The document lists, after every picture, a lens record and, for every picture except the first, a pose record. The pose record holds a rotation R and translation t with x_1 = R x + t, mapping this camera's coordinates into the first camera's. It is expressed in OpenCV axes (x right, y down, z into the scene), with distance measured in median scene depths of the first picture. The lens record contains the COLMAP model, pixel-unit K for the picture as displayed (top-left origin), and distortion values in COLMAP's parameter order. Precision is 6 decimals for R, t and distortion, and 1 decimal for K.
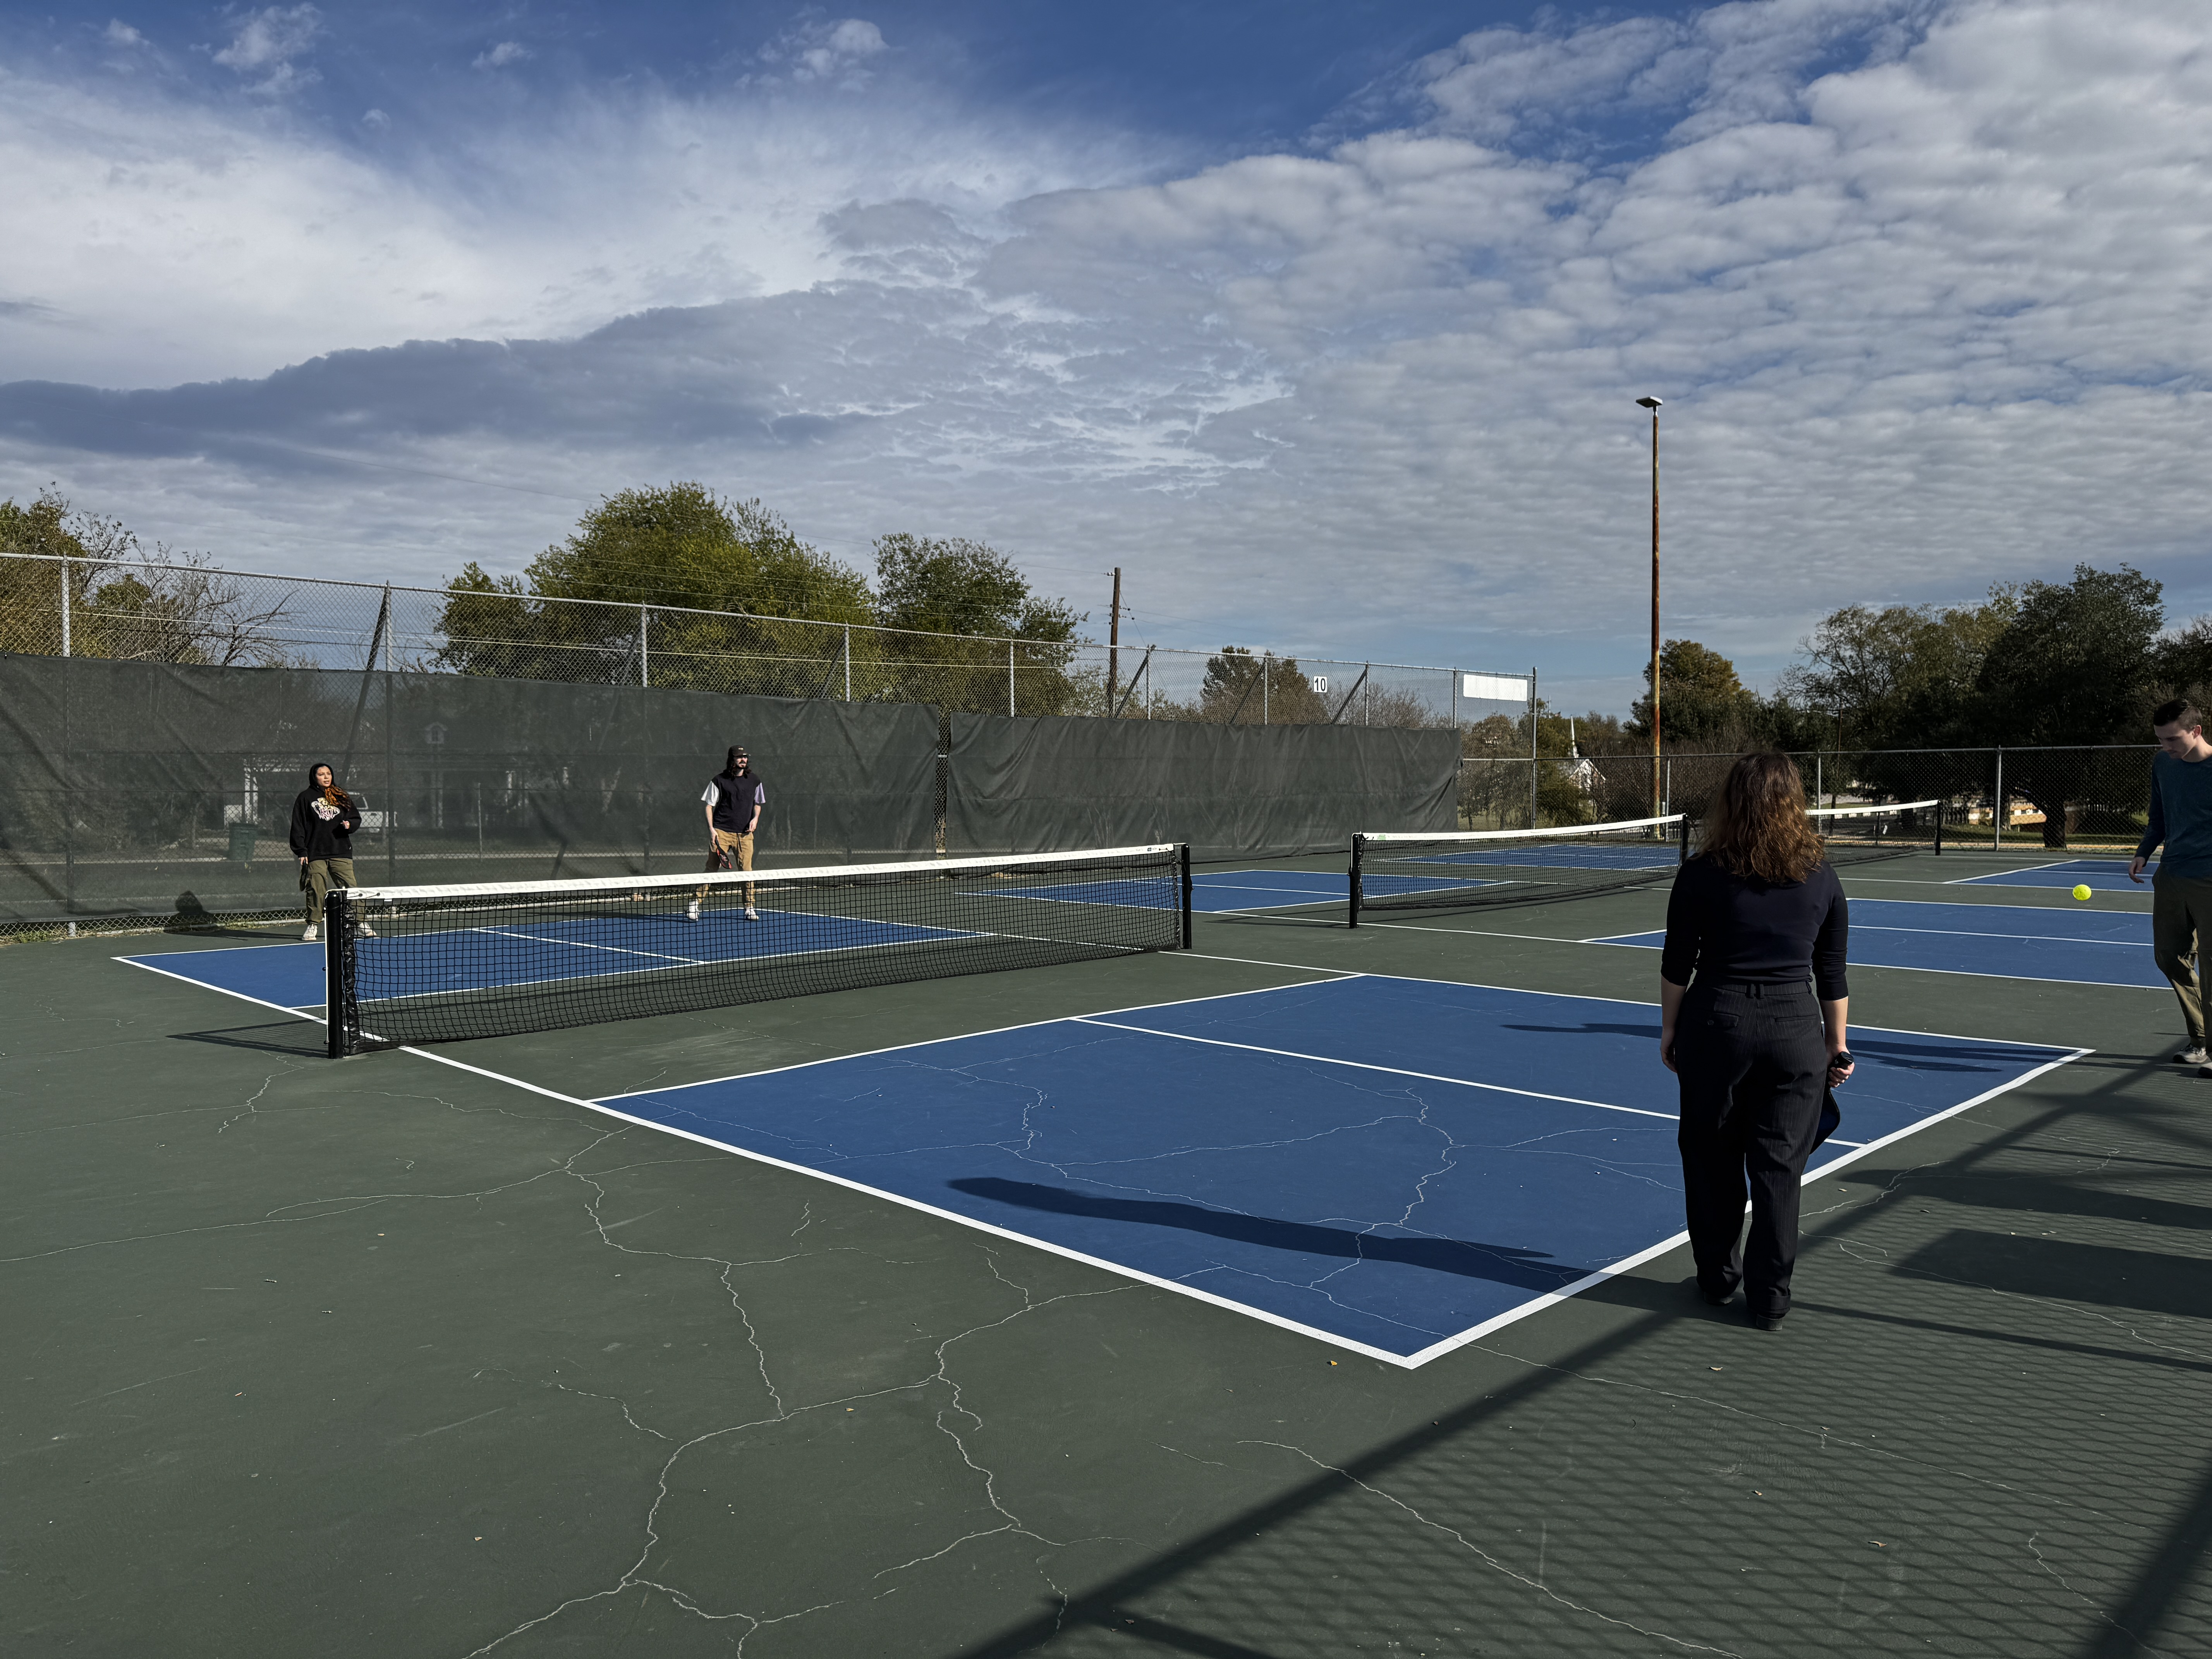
lens RADIAL K [[1586.7, 0, 1102.2], [0, 1586.7, 840.9], [0, 0, 1]] dist [0.073325, -0.068659]
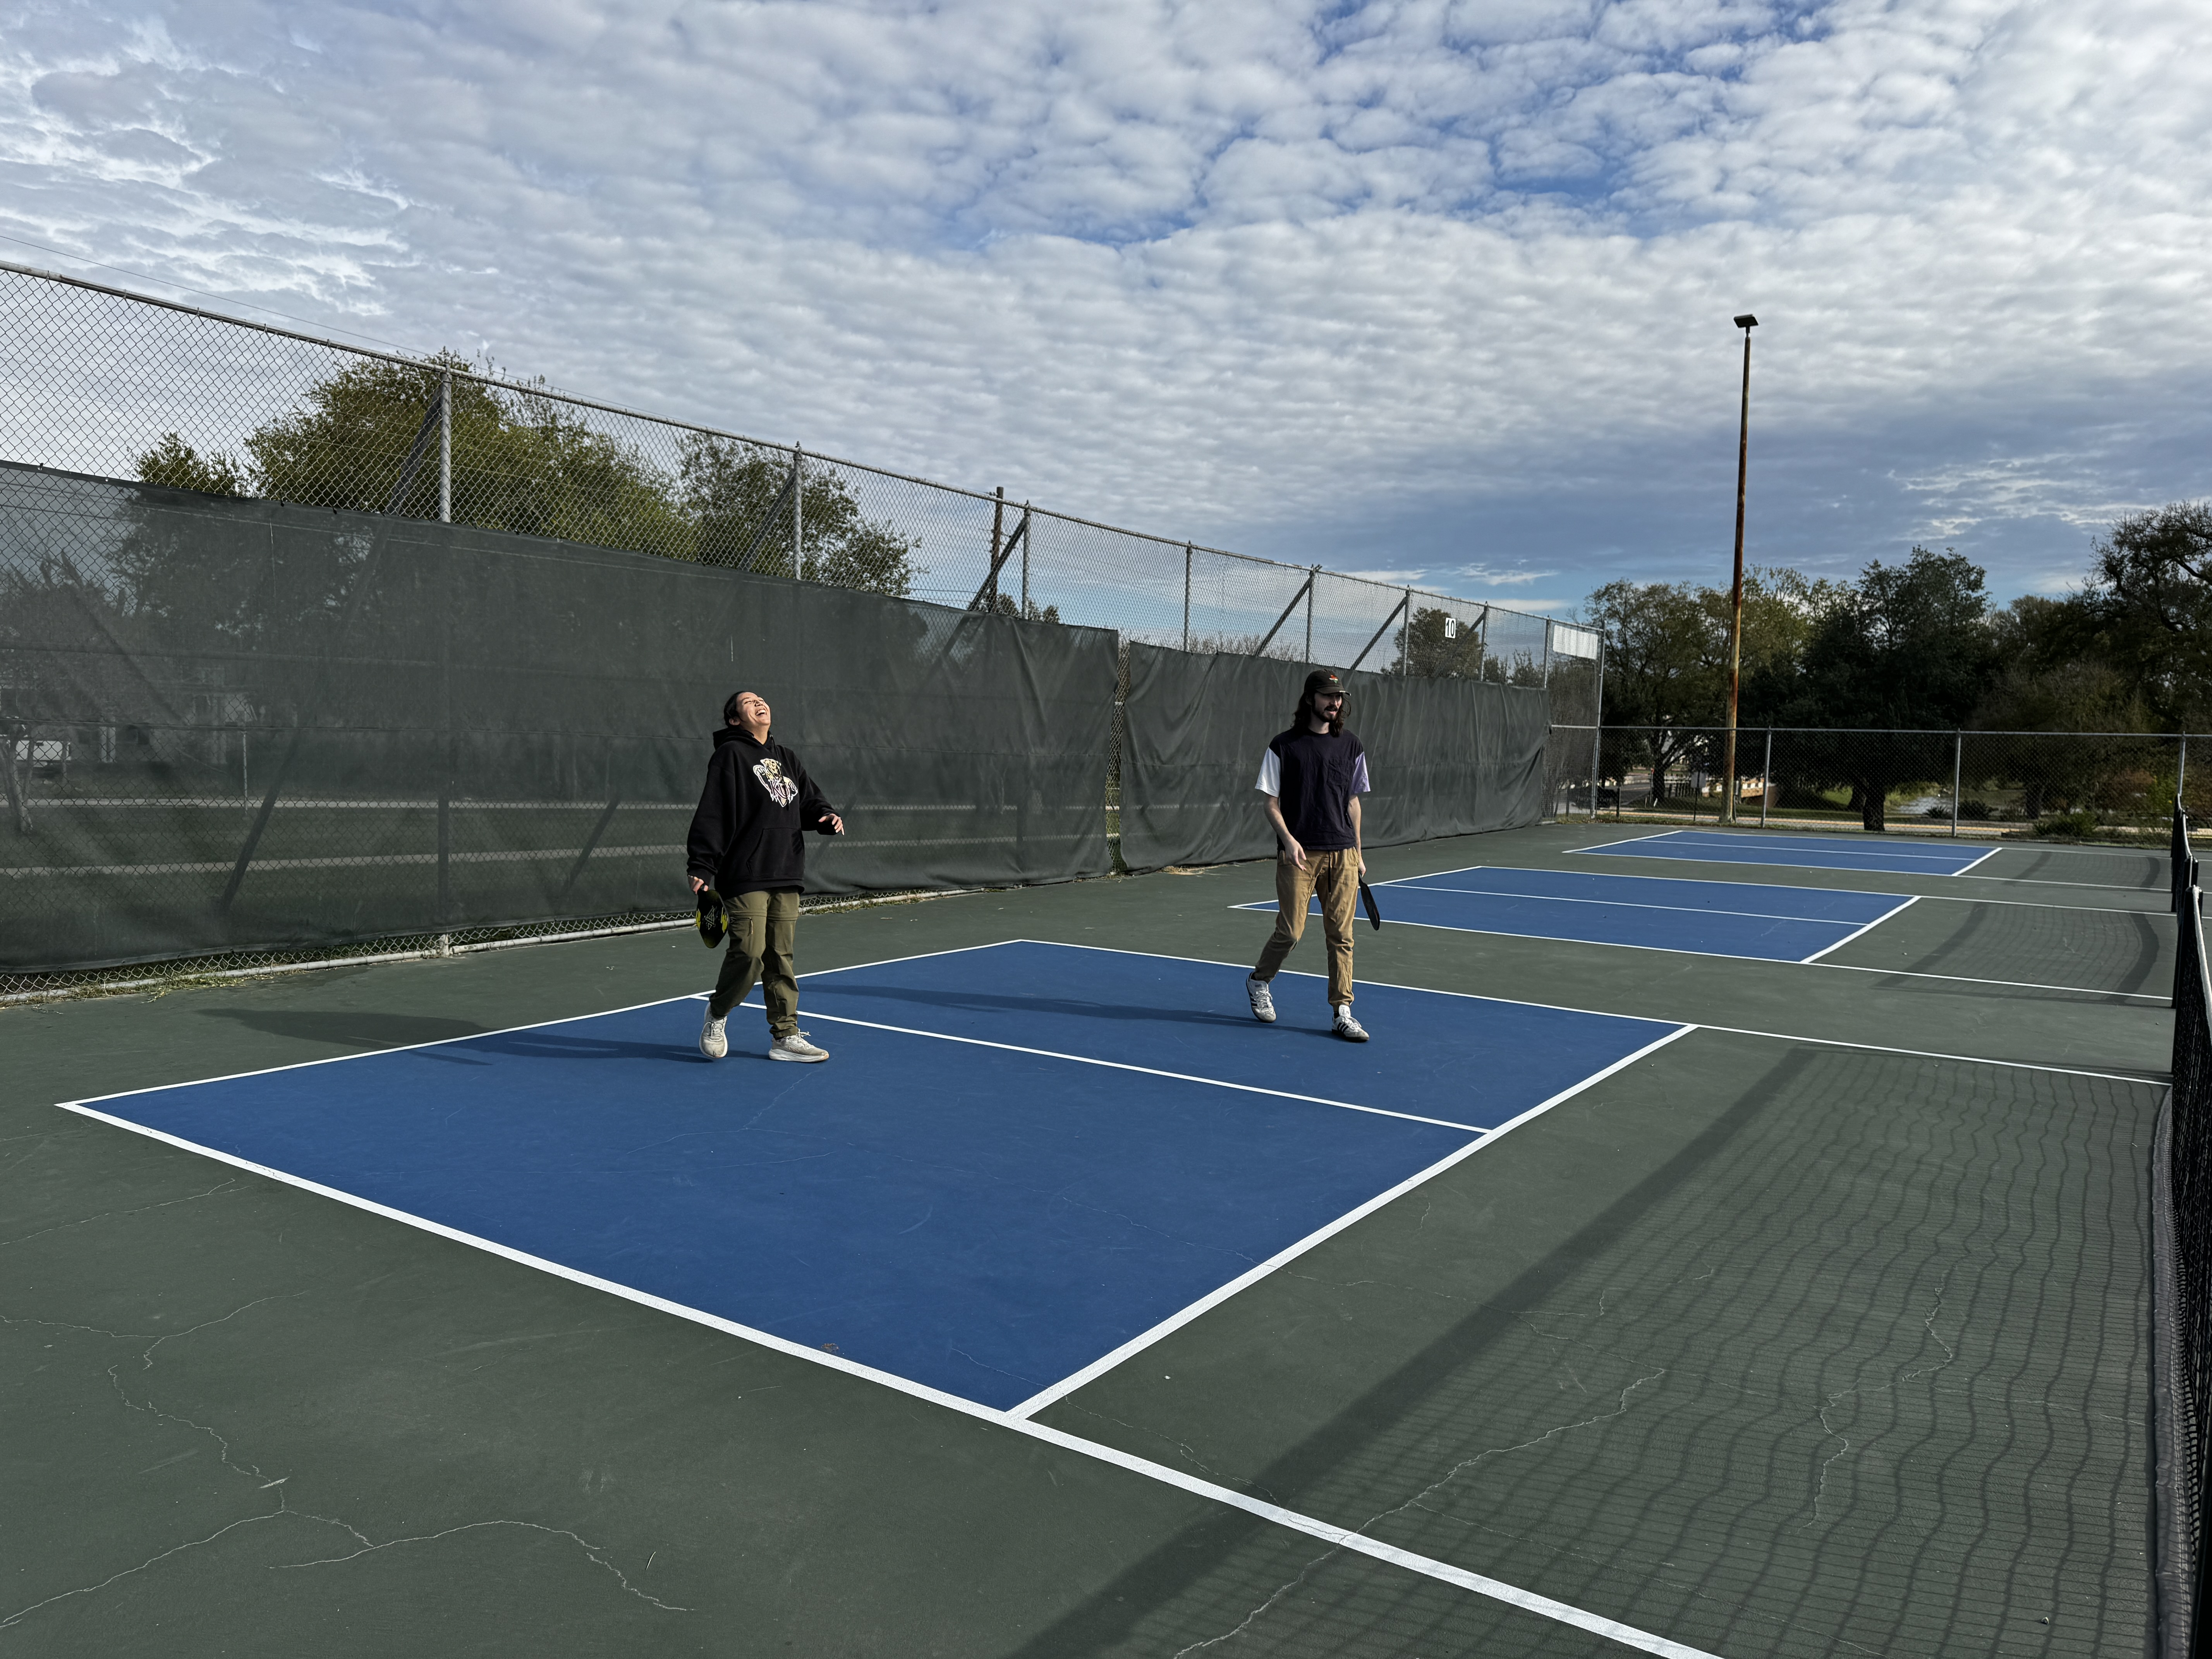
lens RADIAL K [[1586.7, 0, 1102.2], [0, 1586.7, 840.9], [0, 0, 1]] dist [0.073325, -0.068659]
pose [[0.977784, 0.017431, 0.208888, -0.126195], [-0.023851, 0.999316, 0.028256, -0.006261], [-0.208252, -0.032611, 0.977531, 0.159967]]
